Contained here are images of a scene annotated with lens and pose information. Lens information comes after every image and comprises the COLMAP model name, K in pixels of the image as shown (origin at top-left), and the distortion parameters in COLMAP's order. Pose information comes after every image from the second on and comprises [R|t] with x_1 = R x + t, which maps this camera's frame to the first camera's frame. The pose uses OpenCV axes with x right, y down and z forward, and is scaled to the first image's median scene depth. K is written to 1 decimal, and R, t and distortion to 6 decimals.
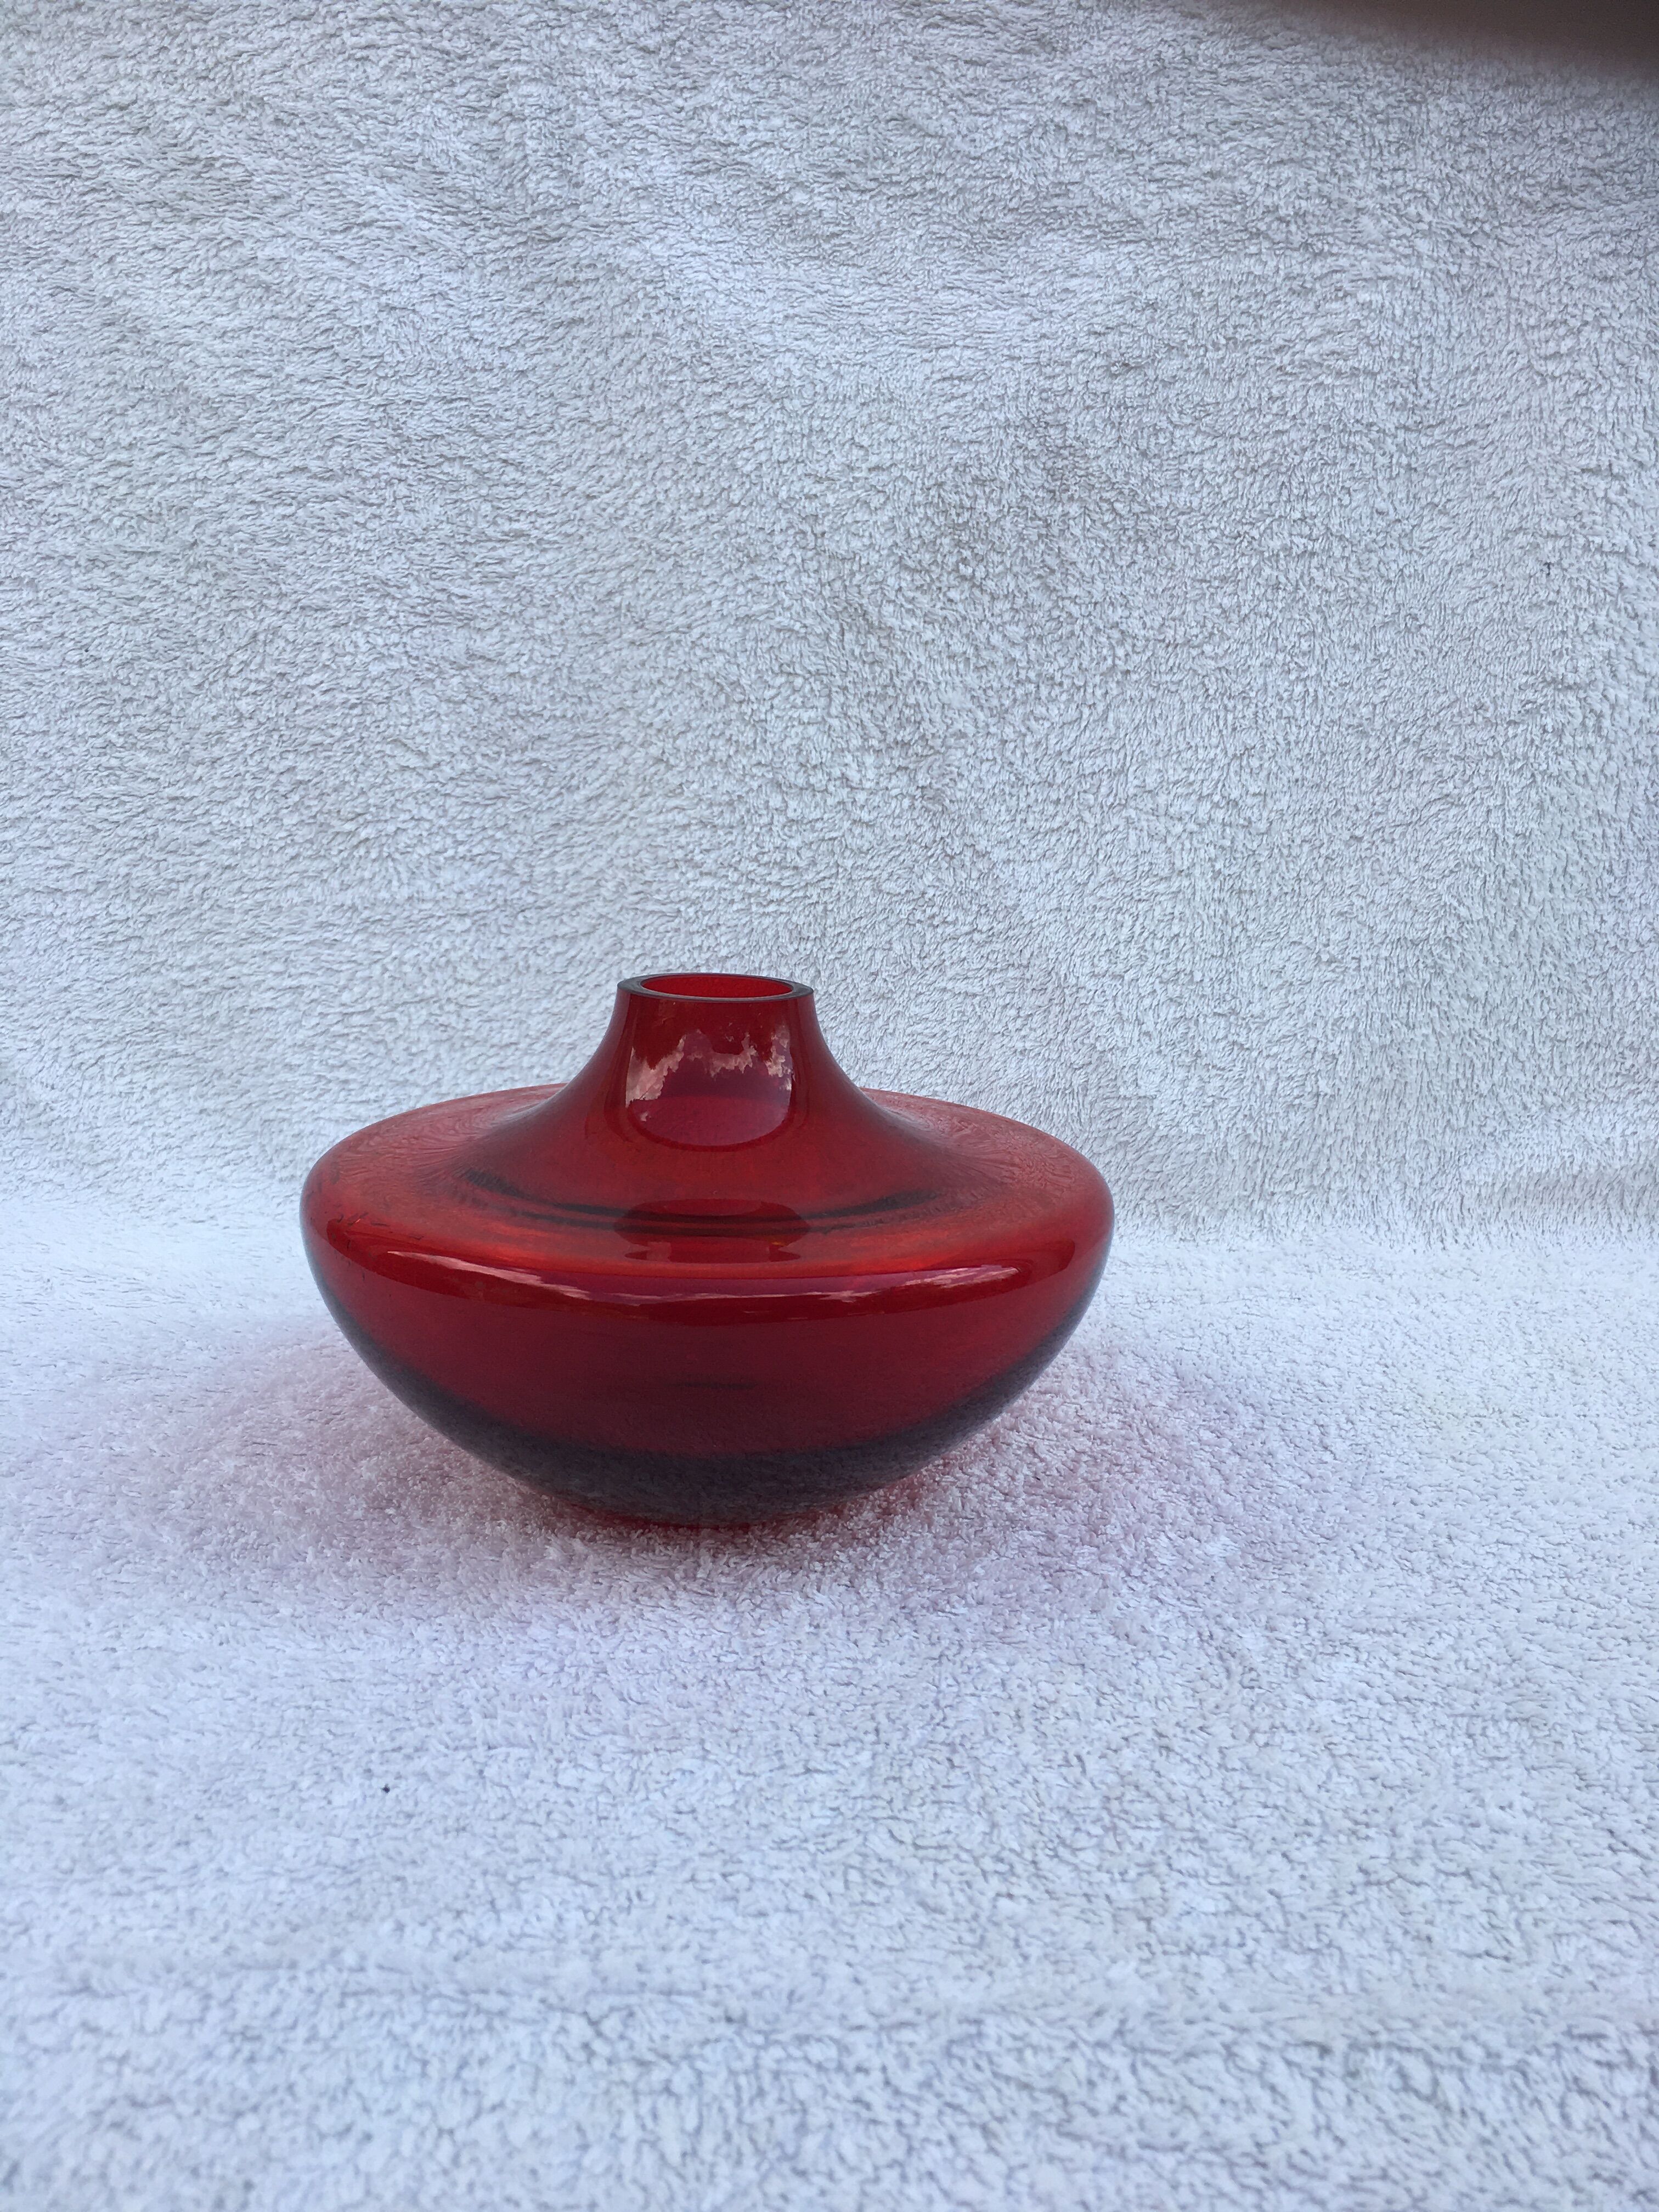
lens RADIAL K [[1878.1, 0, 824.0], [0, 1878.1, 1111.5], [0, 0, 1]] dist [0.070970, -0.114643]
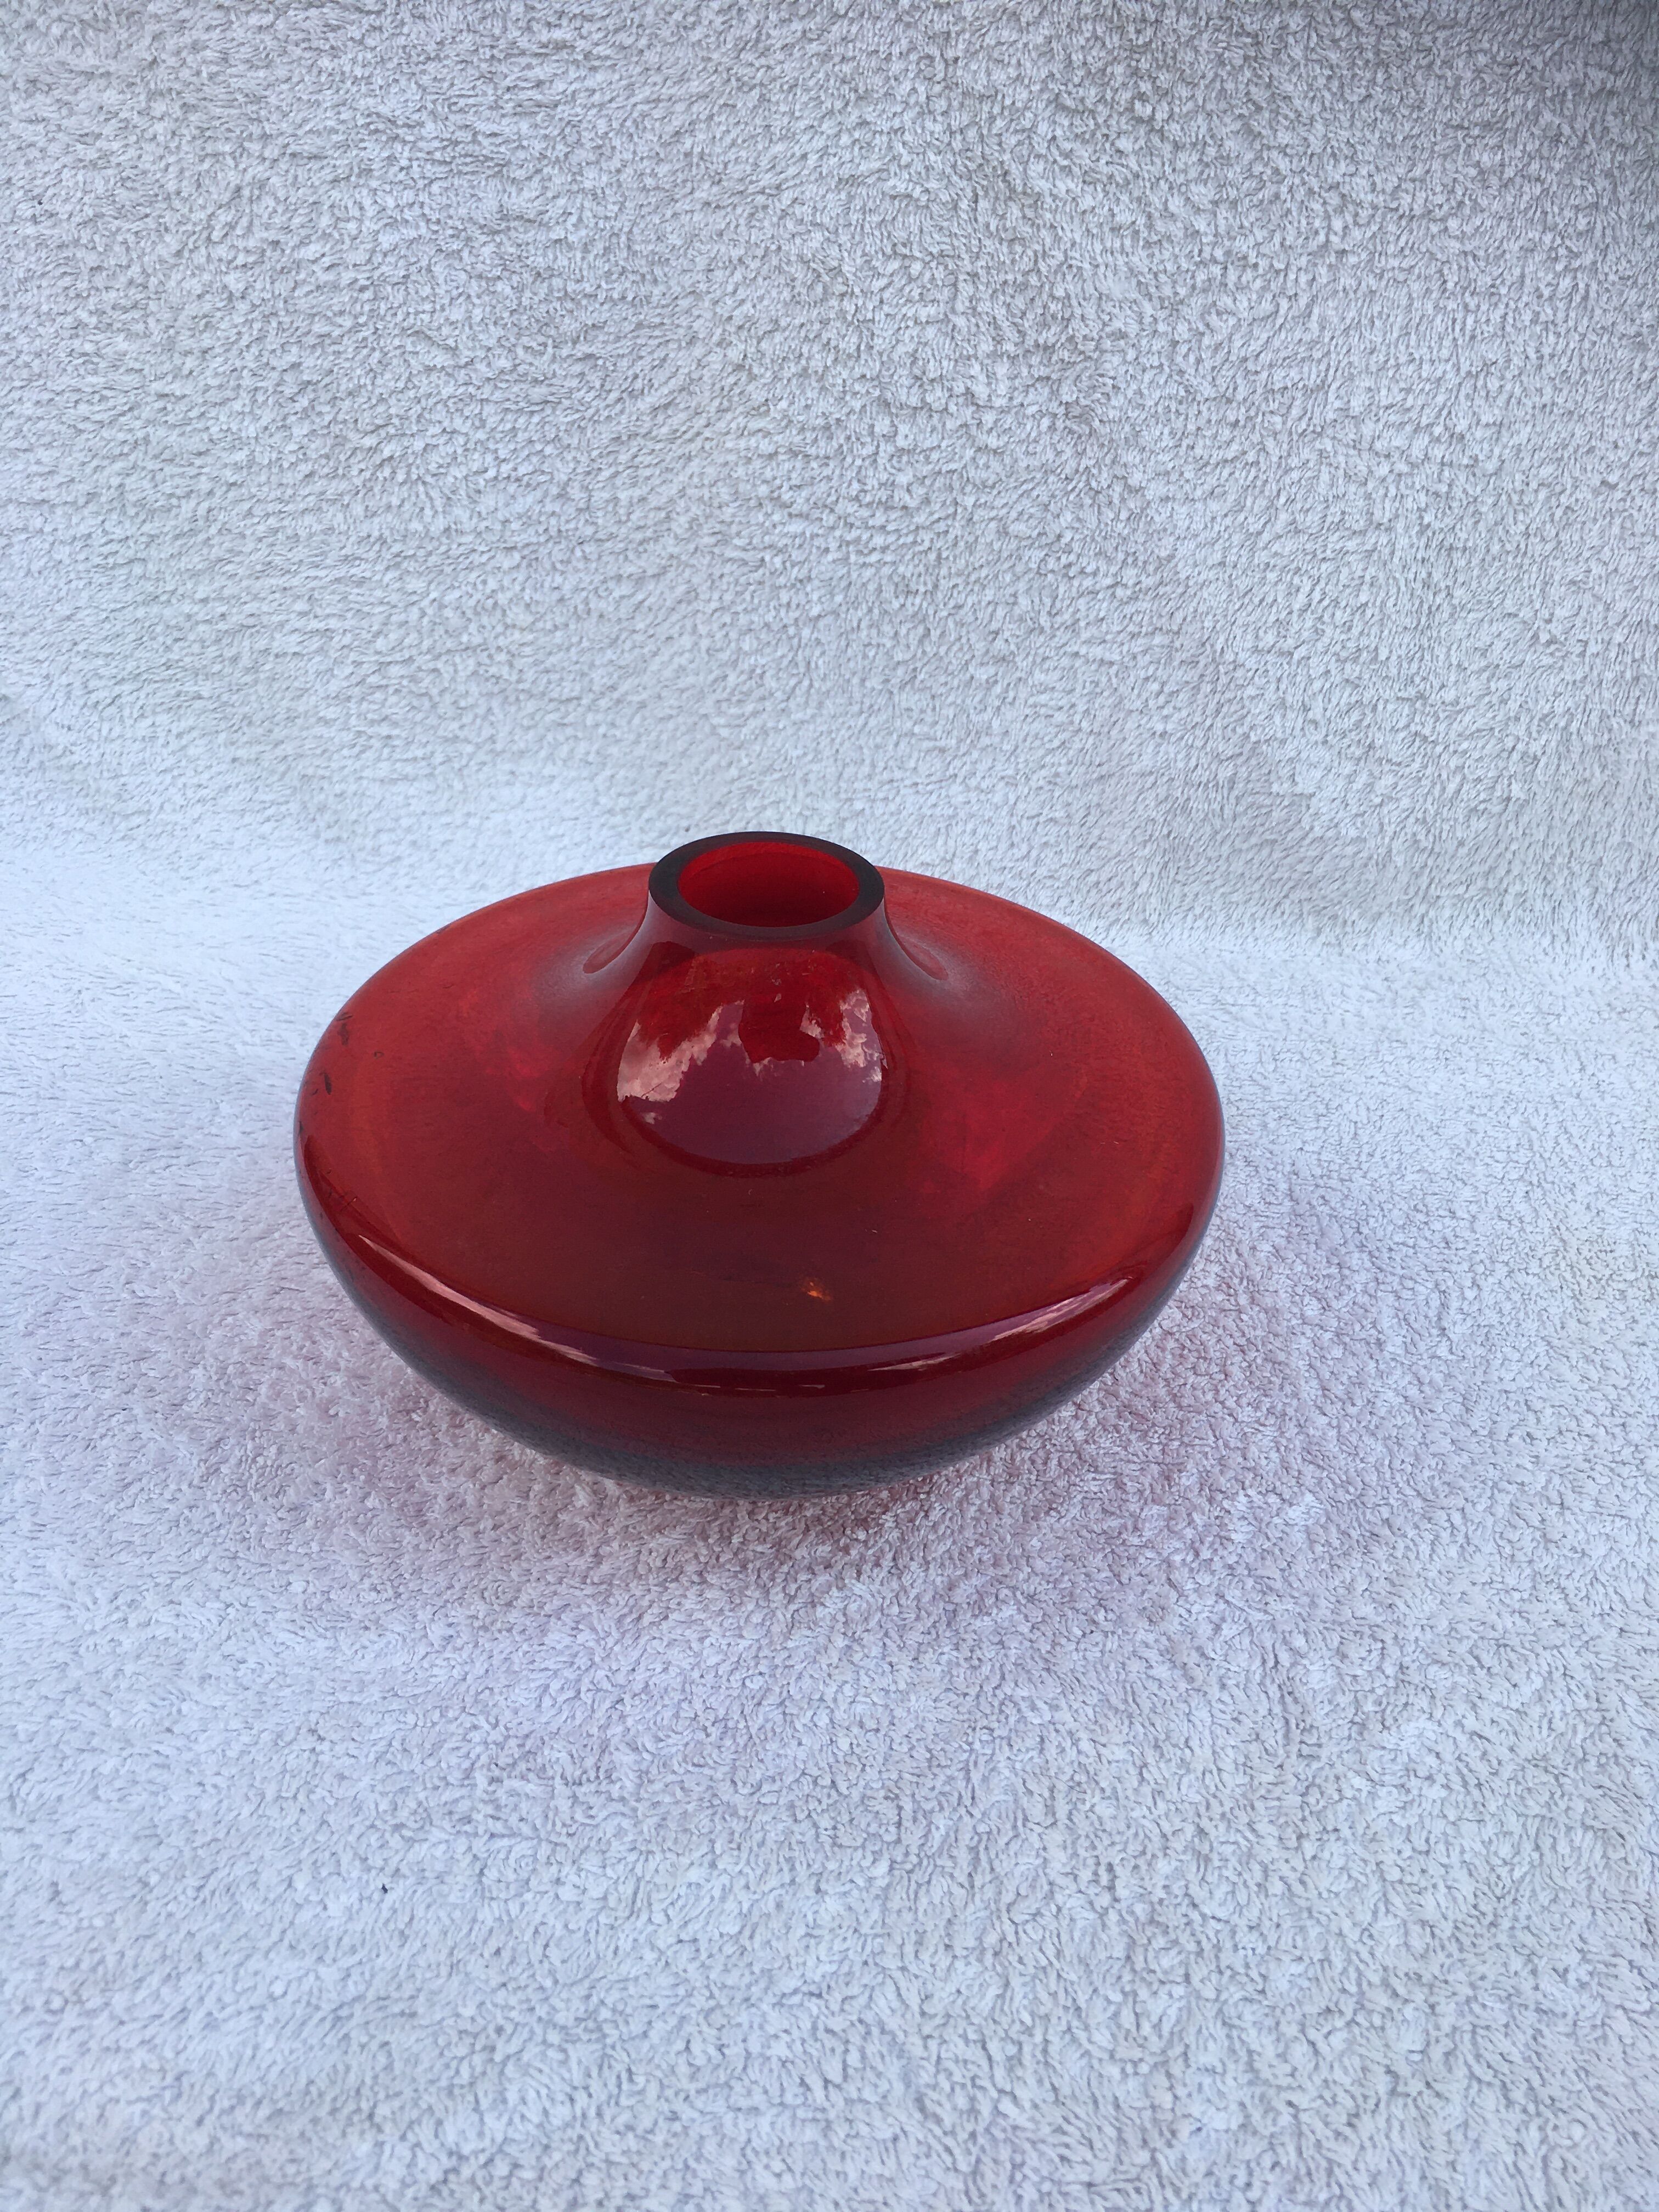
lens RADIAL K [[1878.1, 0, 829.4], [0, 1878.1, 1106.4], [0, 0, 1]] dist [0.070970, -0.114643]
pose [[0.996491, 0.051481, -0.065999, 0.020272], [-0.023338, 0.928110, 0.371574, -0.192817], [0.080383, -0.368730, 0.926054, 0.134581]]
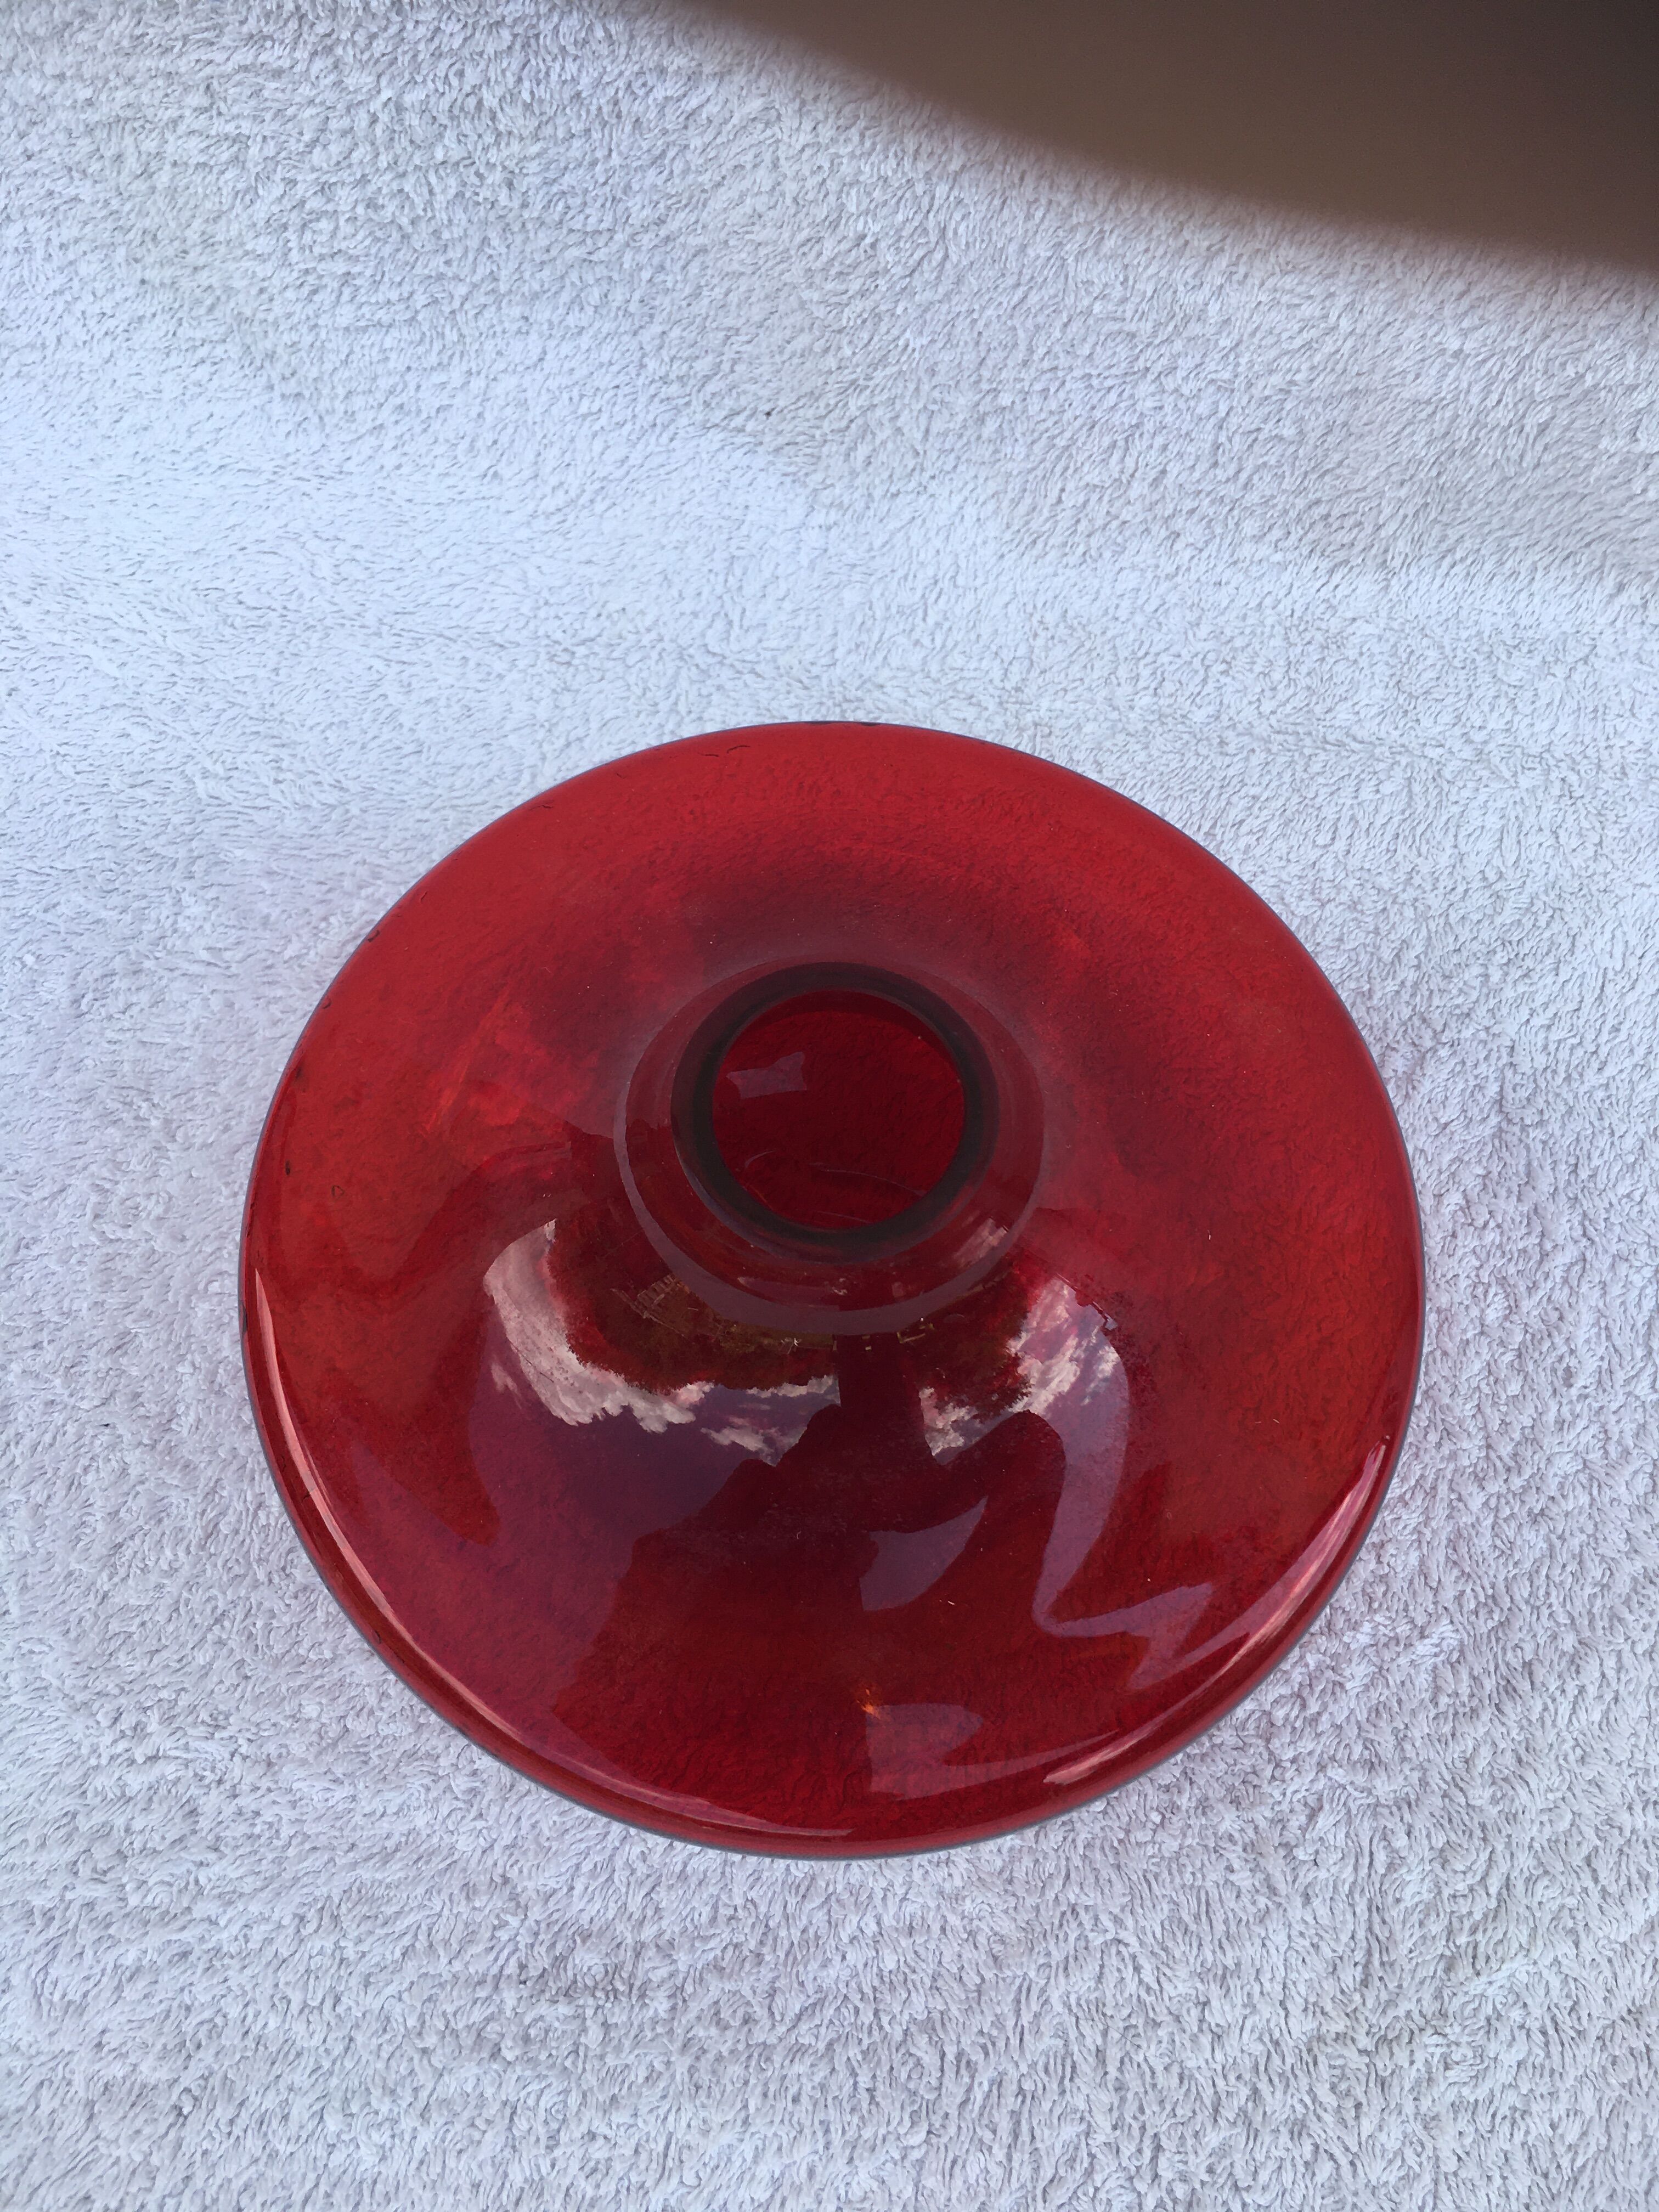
lens RADIAL K [[1878.1, 0, 833.2], [0, 1878.1, 1090.2], [0, 0, 1]] dist [0.070970, -0.114643]
pose [[0.987701, 0.135408, -0.078174, -0.008592], [-0.017629, 0.593240, 0.804832, -0.372307], [0.155357, -0.793556, 0.588331, 0.447420]]
